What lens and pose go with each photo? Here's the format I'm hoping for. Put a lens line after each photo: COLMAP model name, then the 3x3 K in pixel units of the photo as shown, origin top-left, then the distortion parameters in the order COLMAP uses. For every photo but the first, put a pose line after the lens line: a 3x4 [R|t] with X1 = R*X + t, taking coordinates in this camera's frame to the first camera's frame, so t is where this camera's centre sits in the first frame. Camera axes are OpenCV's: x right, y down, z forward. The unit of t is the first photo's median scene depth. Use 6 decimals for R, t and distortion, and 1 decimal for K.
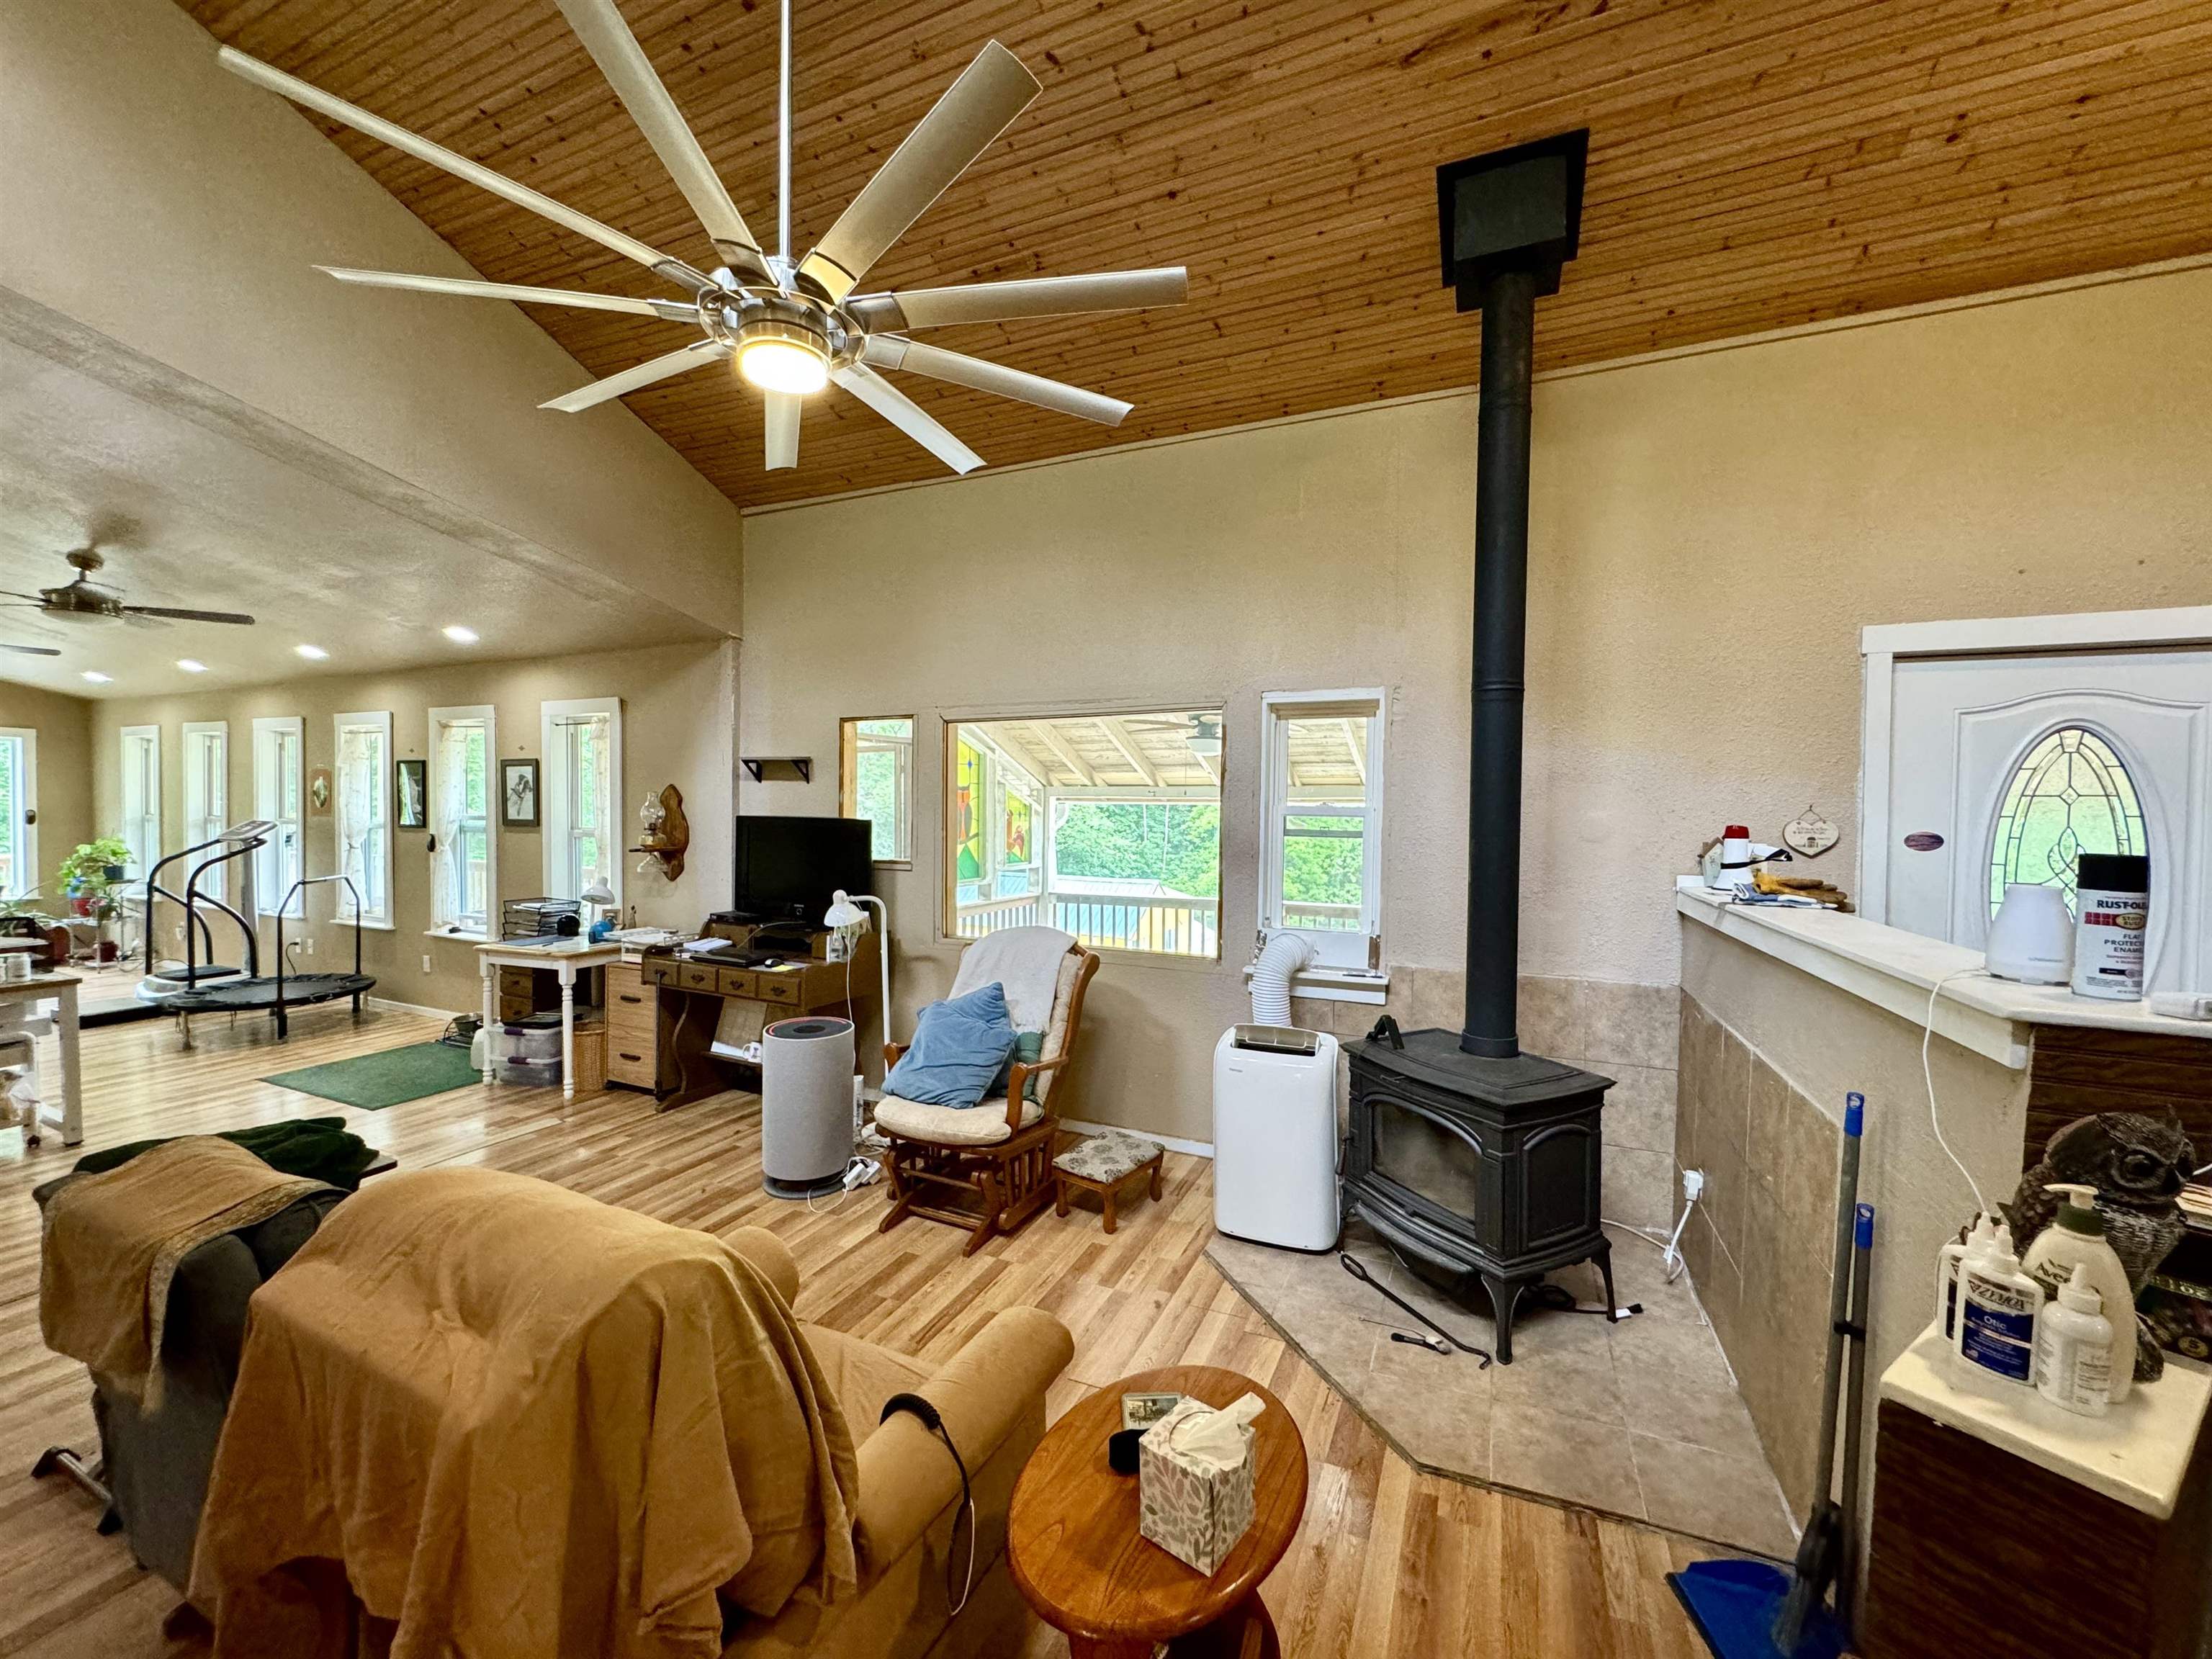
lens RADIAL K [[882.0, 0, 1102.4], [0, 882.0, 825.8], [0, 0, 1]] dist [-0.001558, 0.000311]
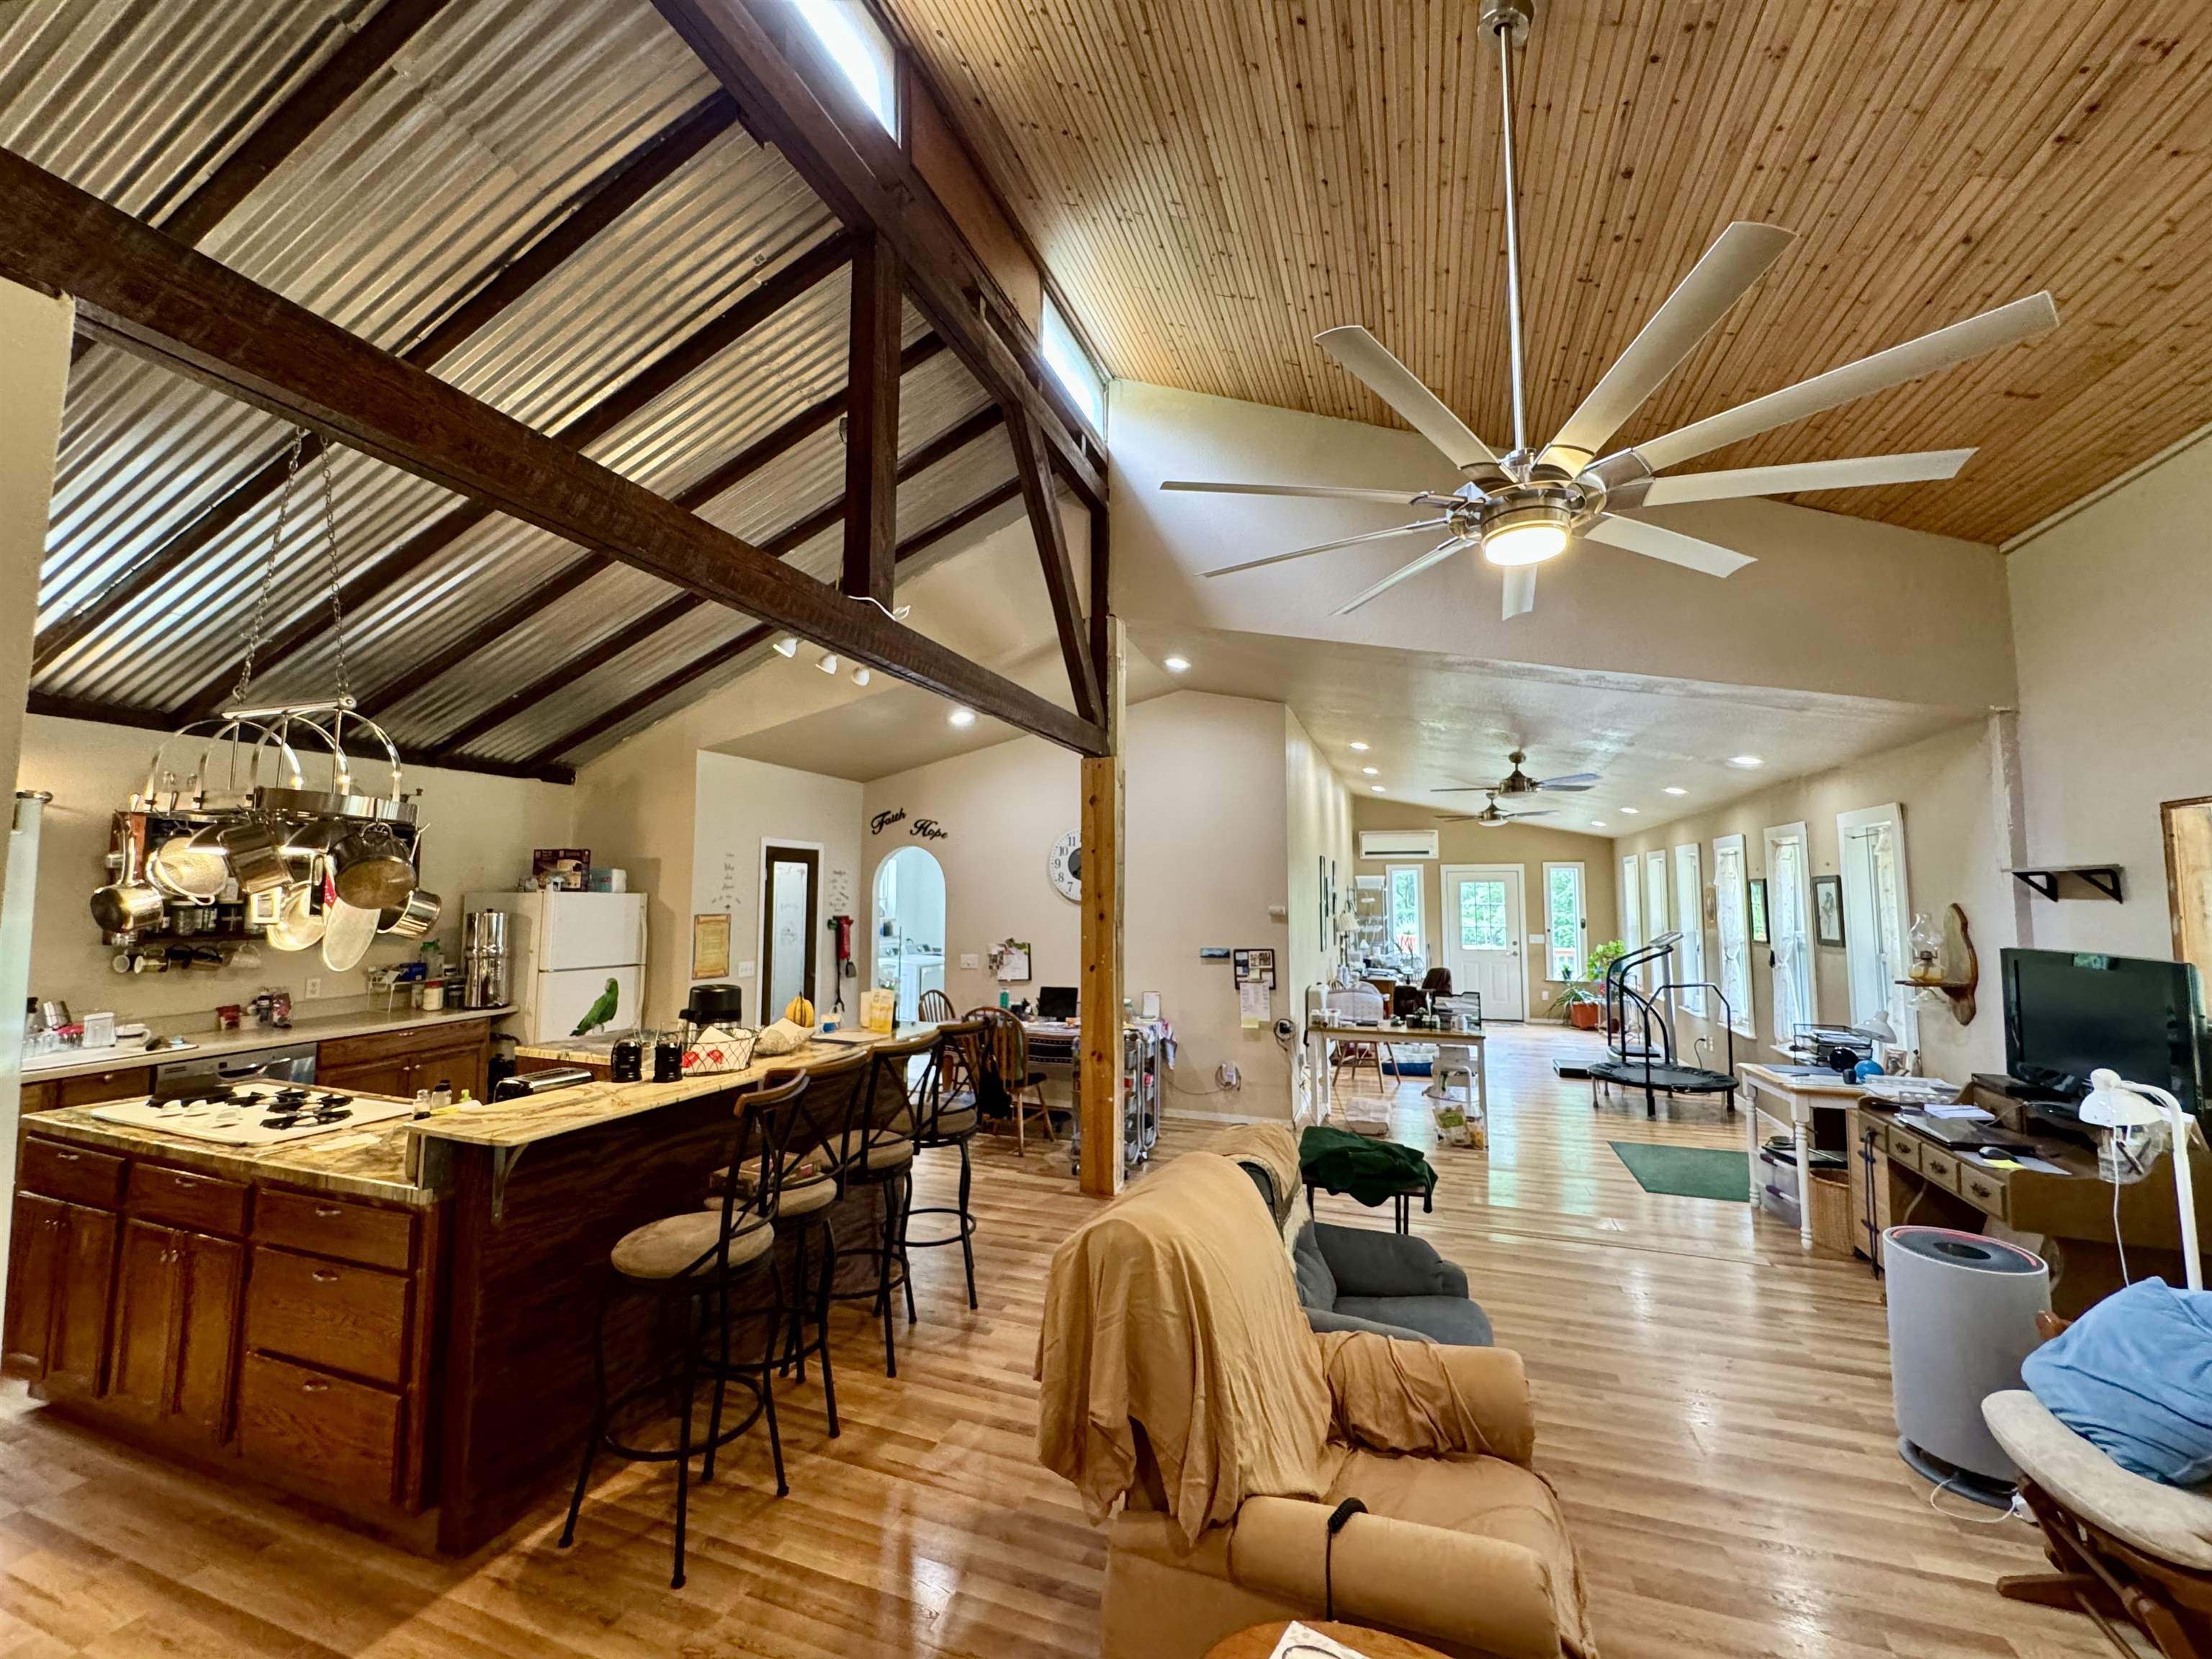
lens RADIAL K [[882.0, 0, 1104.1], [0, 882.0, 826.3], [0, 0, 1]] dist [-0.001558, 0.000311]
pose [[0.085521, -0.090307, -0.992235, 0.272638], [-0.026379, 0.995329, -0.092862, -0.023969], [0.995987, 0.034116, 0.082740, 0.168956]]
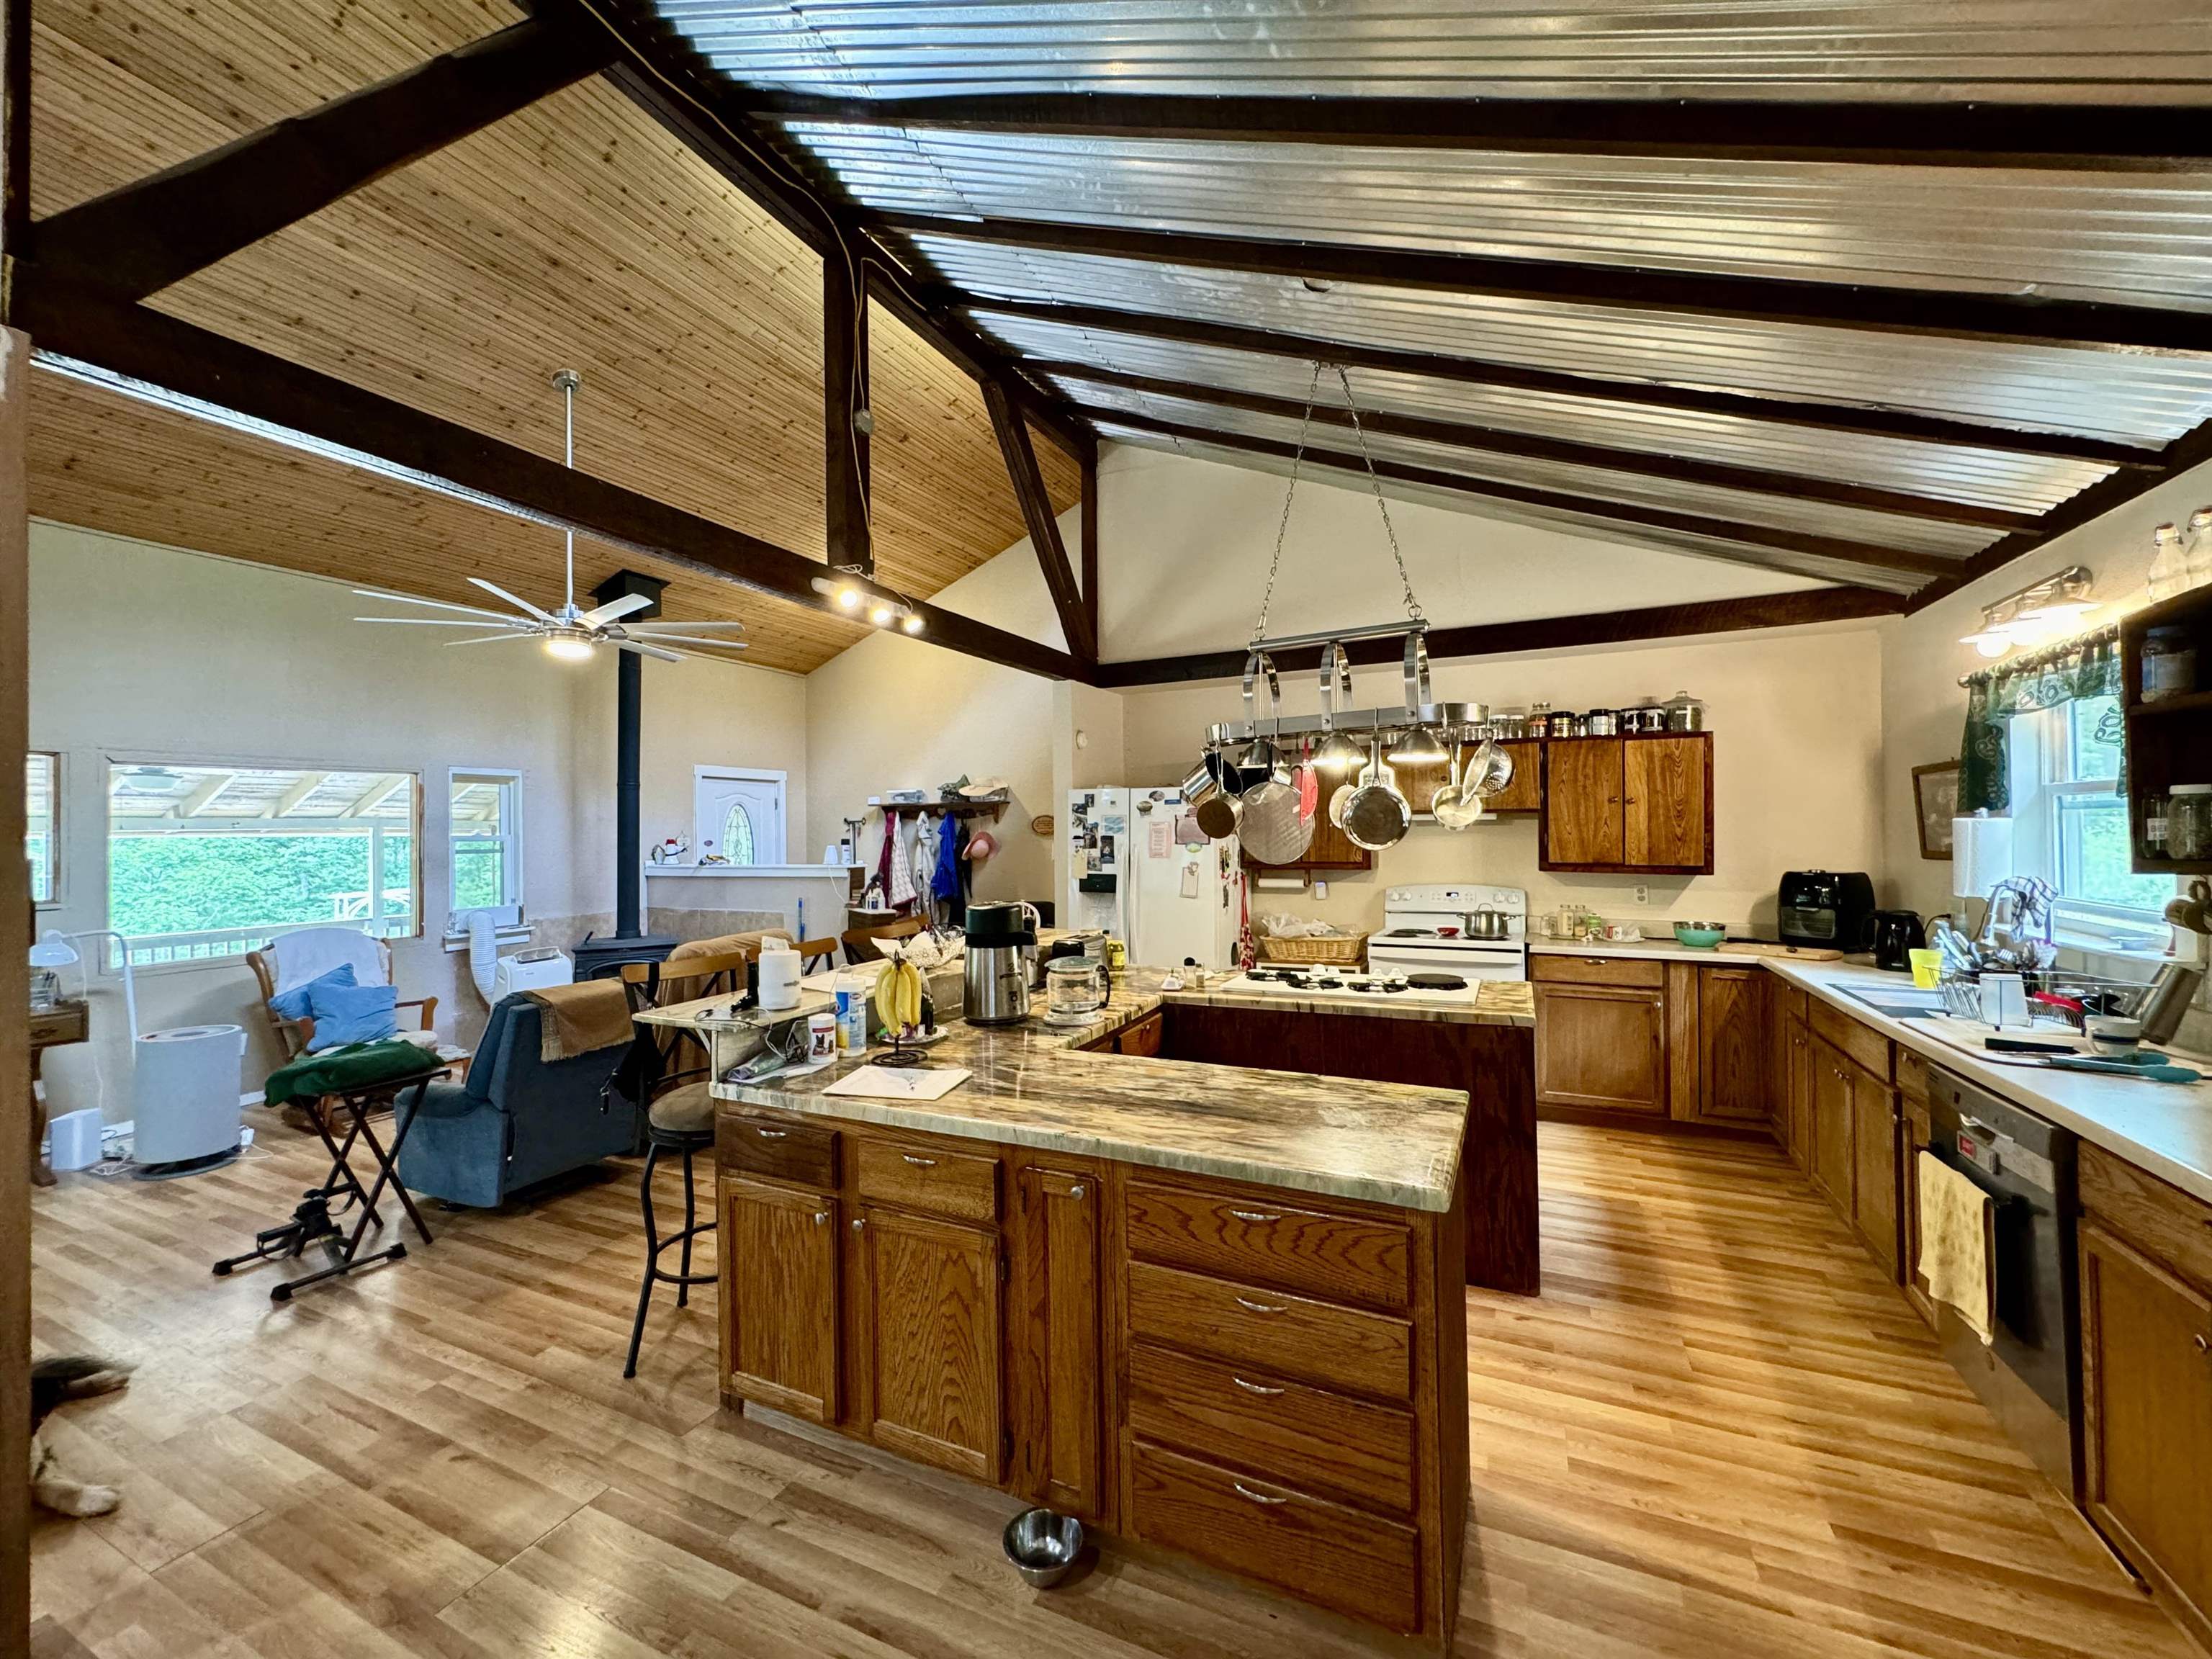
lens RADIAL K [[882.0, 0, 1102.4], [0, 882.0, 825.1], [0, 0, 1]] dist [-0.001558, 0.000311]
pose [[0.010901, -0.007322, 0.999914, -1.122694], [0.034807, 0.999370, 0.006939, -0.009252], [-0.999335, 0.034729, 0.011149, -0.172910]]
